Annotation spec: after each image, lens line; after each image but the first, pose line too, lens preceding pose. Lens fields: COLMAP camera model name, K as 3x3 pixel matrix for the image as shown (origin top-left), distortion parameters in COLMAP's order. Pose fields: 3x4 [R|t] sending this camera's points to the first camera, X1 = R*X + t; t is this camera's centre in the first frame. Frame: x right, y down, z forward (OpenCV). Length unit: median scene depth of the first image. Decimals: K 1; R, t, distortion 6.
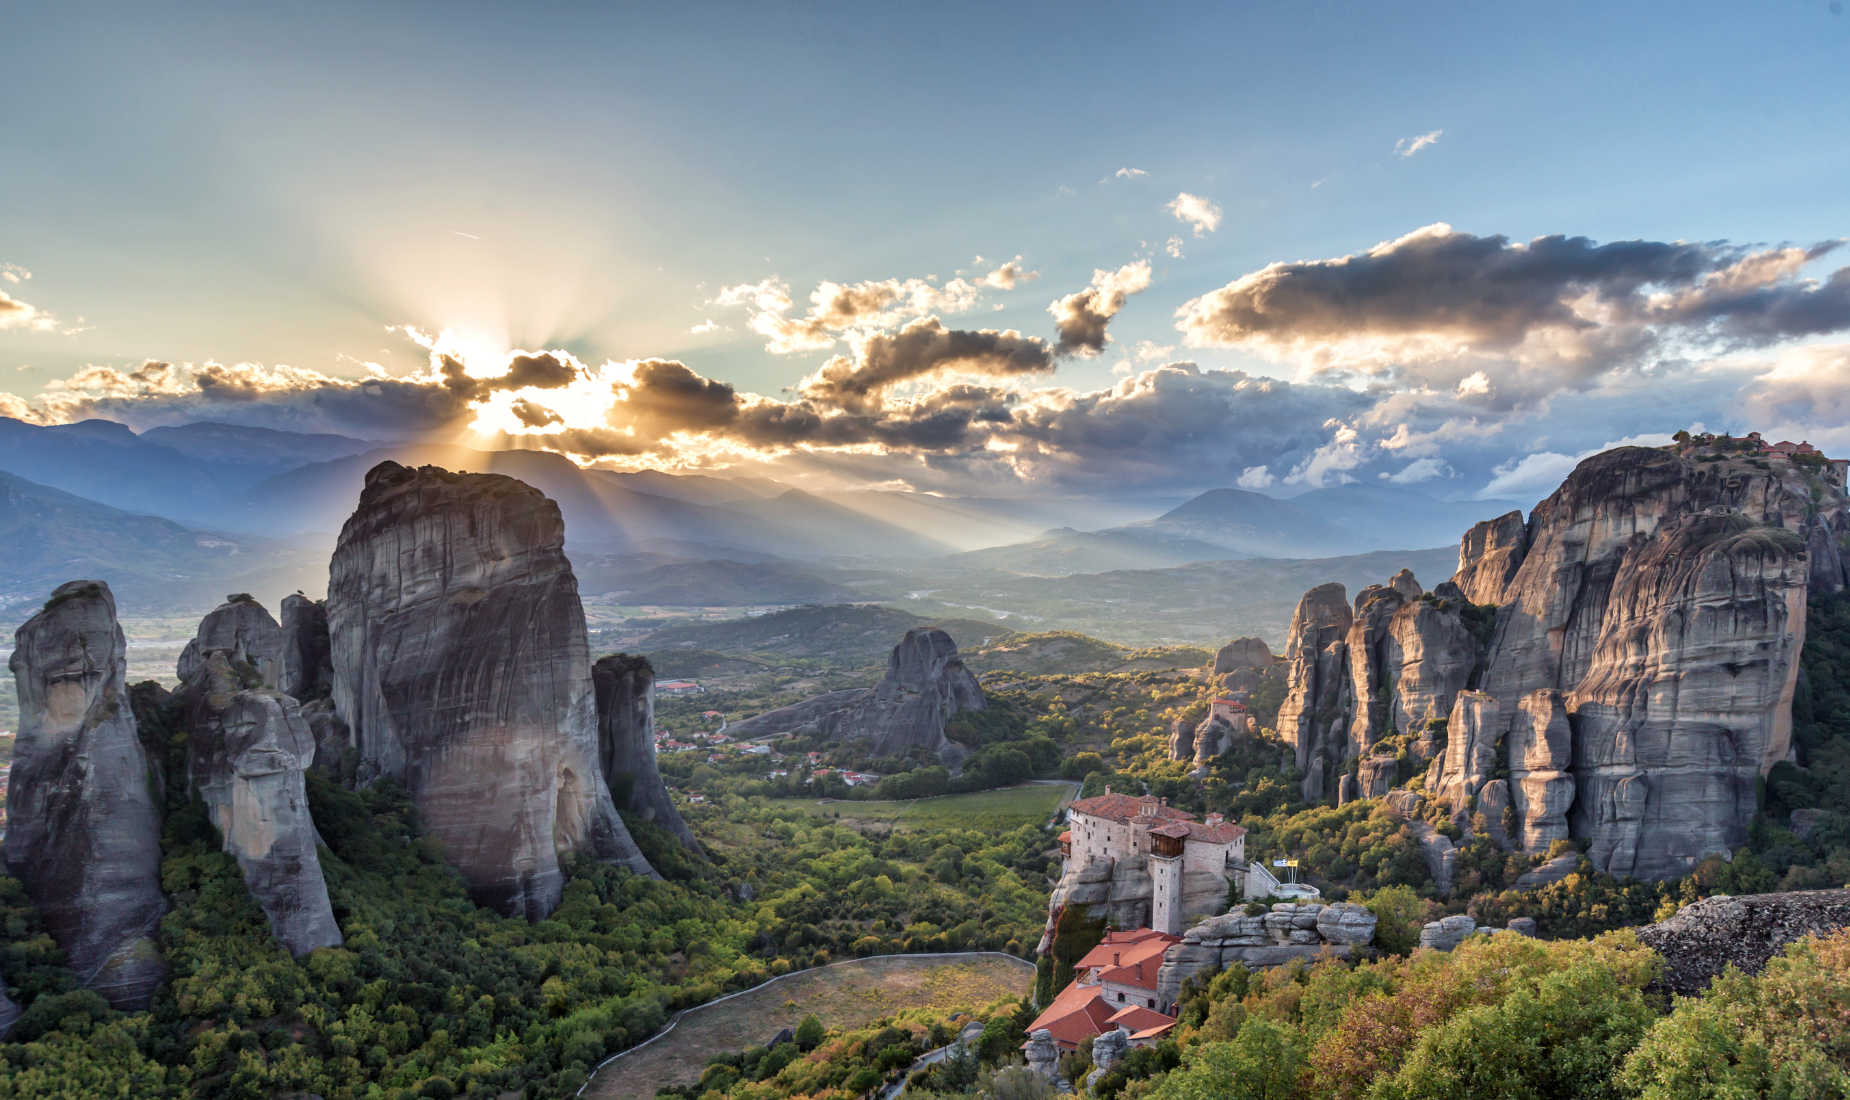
lens RADIAL K [[1101.1, 0, 889.3], [0, 1101.1, 616.3], [0, 0, 1]] dist [0.017527, -0.017373]
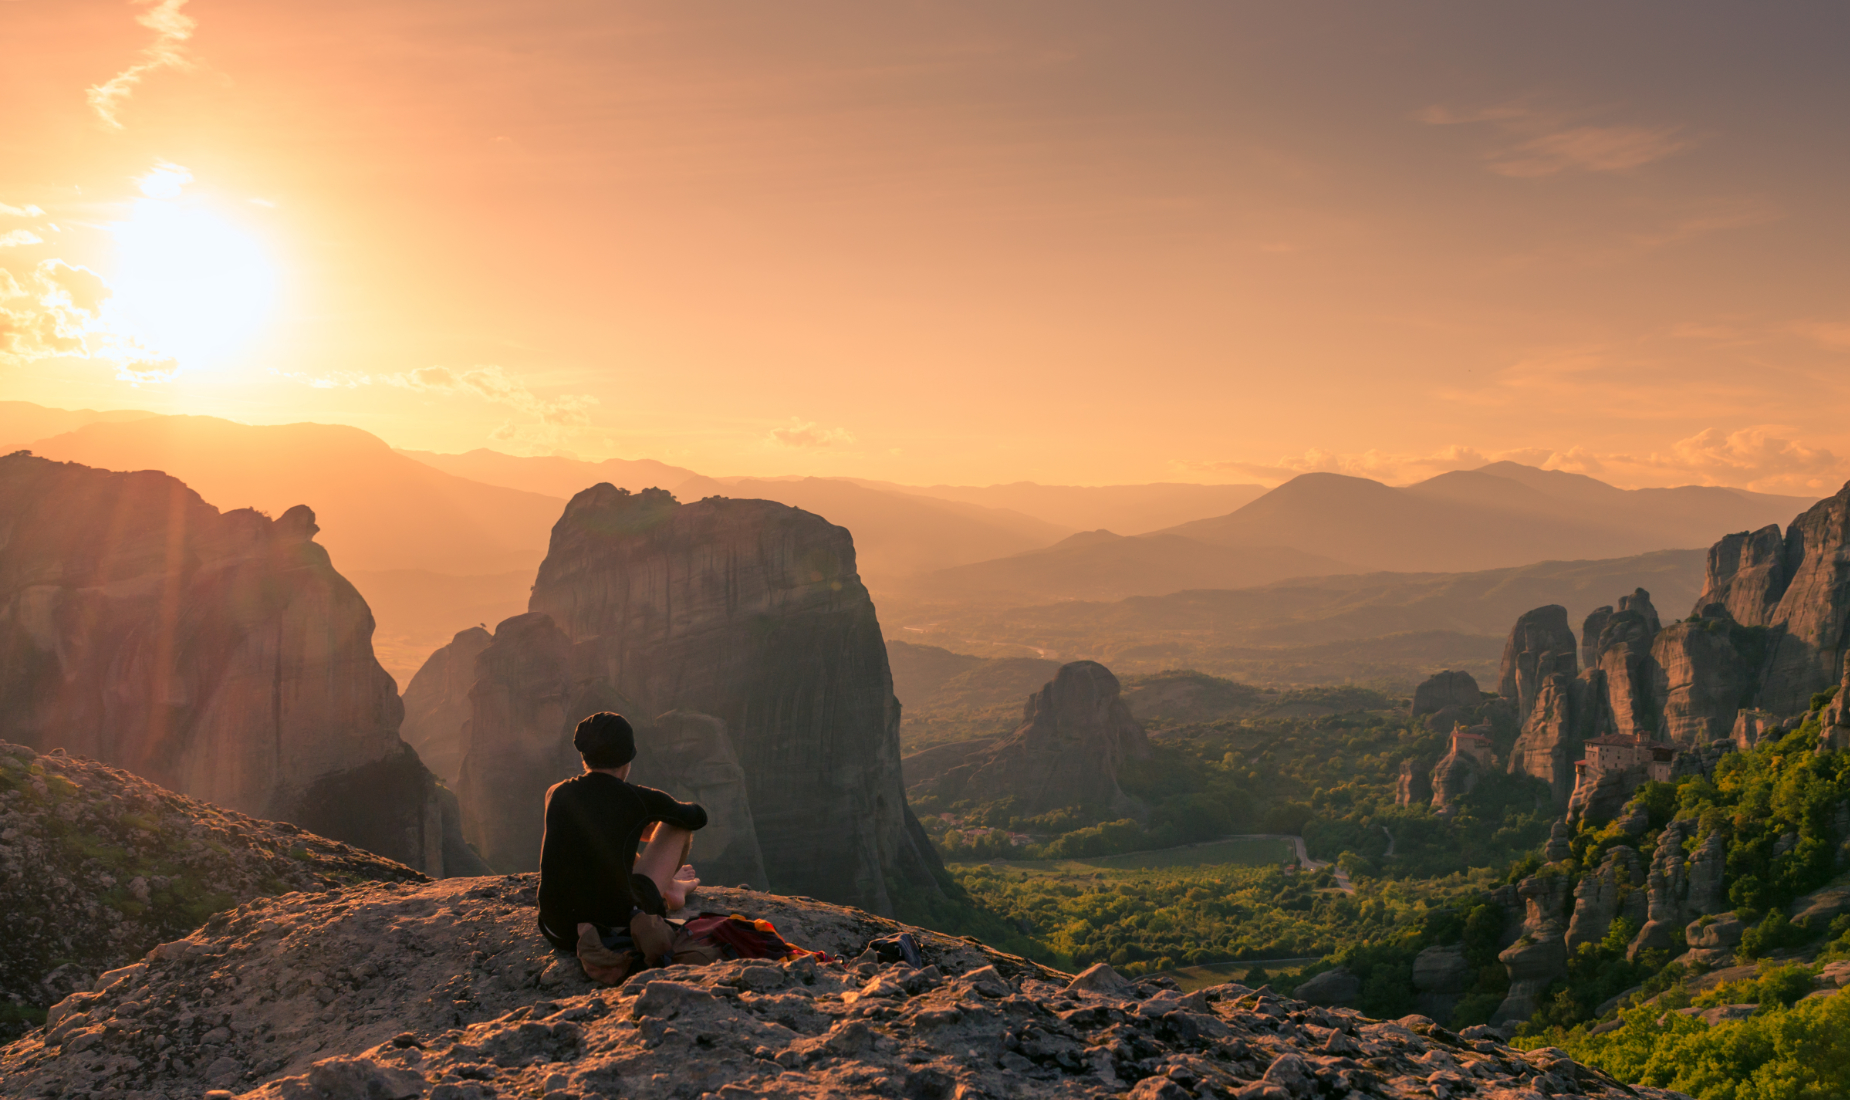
lens RADIAL K [[1624.6, 0, 903.2], [0, 1624.6, 620.6], [0, 0, 1]] dist [-0.008893, -0.033799]
pose [[0.998730, -0.007317, 0.049849, -0.311980], [0.008488, 0.999692, -0.023315, 0.012019], [-0.049664, 0.023708, 0.998485, -0.439113]]
